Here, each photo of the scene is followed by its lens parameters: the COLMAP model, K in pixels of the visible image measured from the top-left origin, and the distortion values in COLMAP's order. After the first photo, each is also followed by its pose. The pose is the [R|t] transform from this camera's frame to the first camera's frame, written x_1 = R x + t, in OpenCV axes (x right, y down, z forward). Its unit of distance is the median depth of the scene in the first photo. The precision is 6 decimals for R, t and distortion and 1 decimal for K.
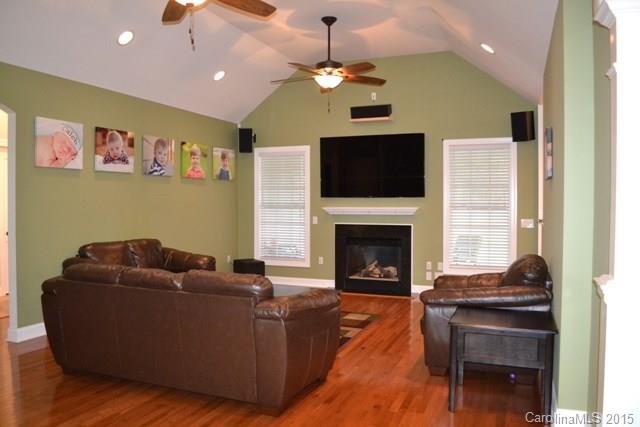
lens RADIAL K [[513.5, 0, 319.6], [0, 513.5, 211.8], [0, 0, 1]] dist [-0.032351, -0.011231]
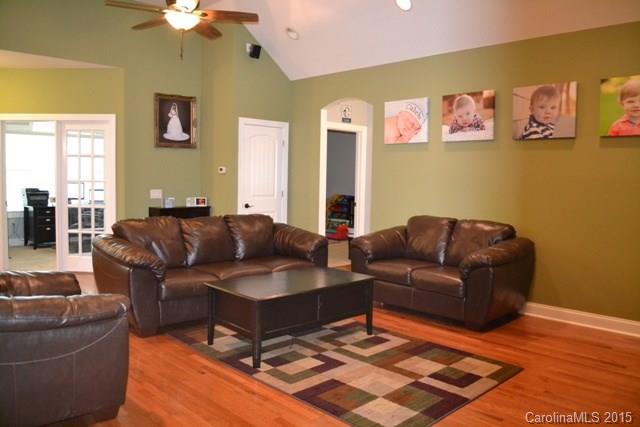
lens RADIAL K [[513.5, 0, 319.4], [0, 513.5, 213.8], [0, 0, 1]] dist [-0.032351, -0.011231]
pose [[-0.393175, 0.054969, -0.917819, 0.520763], [-0.039113, 0.996308, 0.076426, -0.010076], [0.918631, 0.065948, -0.389573, 1.118087]]
